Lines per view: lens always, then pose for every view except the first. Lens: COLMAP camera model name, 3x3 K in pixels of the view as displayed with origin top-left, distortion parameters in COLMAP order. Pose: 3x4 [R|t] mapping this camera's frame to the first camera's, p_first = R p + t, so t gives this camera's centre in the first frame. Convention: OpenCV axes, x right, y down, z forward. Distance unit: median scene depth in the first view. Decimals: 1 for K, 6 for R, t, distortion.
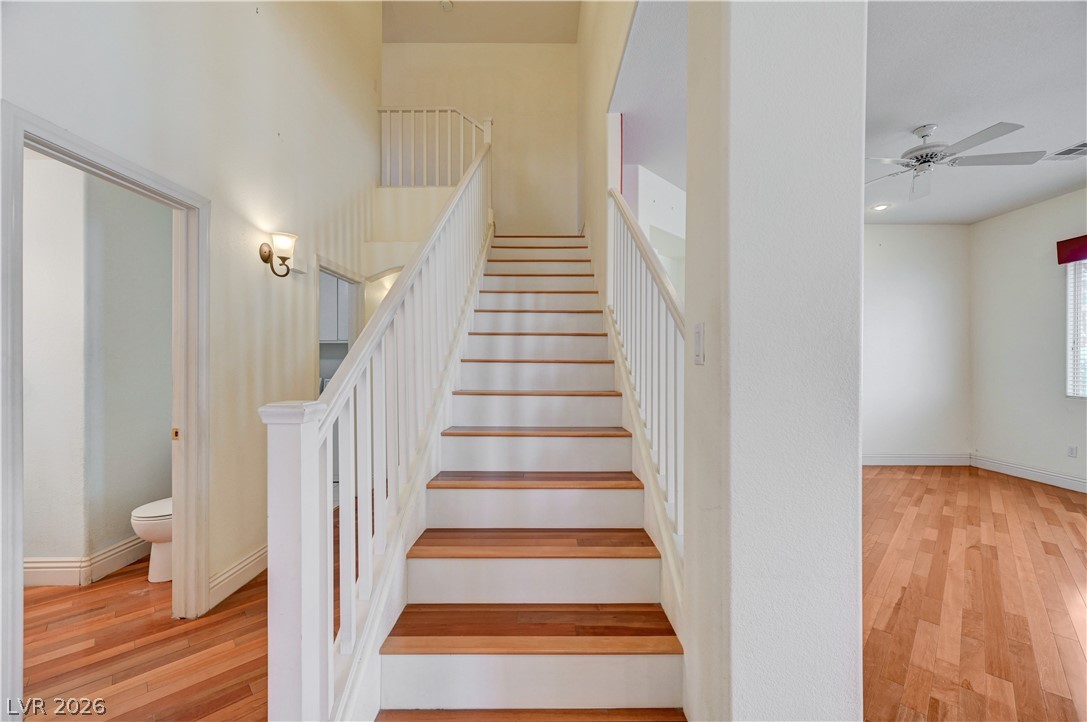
lens RADIAL K [[429.7, 0, 545.2], [0, 429.7, 361.3], [0, 0, 1]] dist [0.003100, -0.000619]
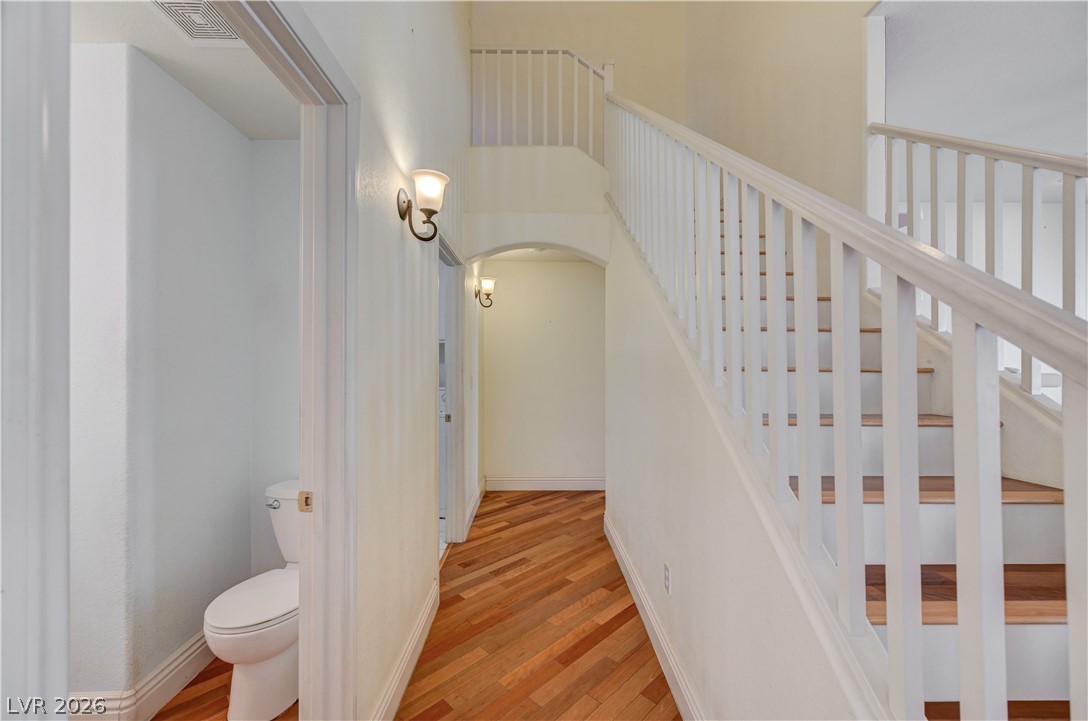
lens RADIAL K [[430.1, 0, 545.7], [0, 430.1, 361.1], [0, 0, 1]] dist [0.003100, -0.000619]
pose [[0.999831, 0.000572, 0.018363, -0.442043], [-0.000517, 0.999995, -0.003018, -0.011031], [-0.018365, 0.003008, 0.999827, 0.341709]]
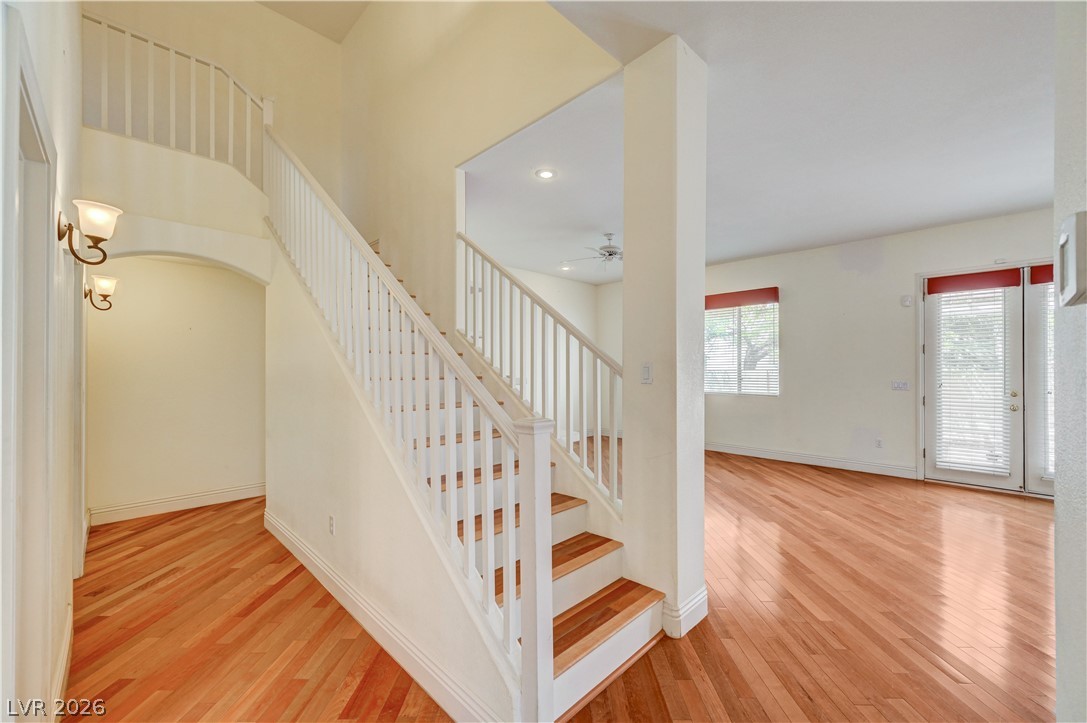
lens RADIAL K [[429.7, 0, 543.0], [0, 429.7, 368.4], [0, 0, 1]] dist [0.003100, -0.000619]
pose [[0.711928, -0.001900, 0.702249, -0.582315], [-0.000140, 0.999996, 0.002847, -0.029478], [-0.702252, -0.002125, 0.711925, -0.015599]]
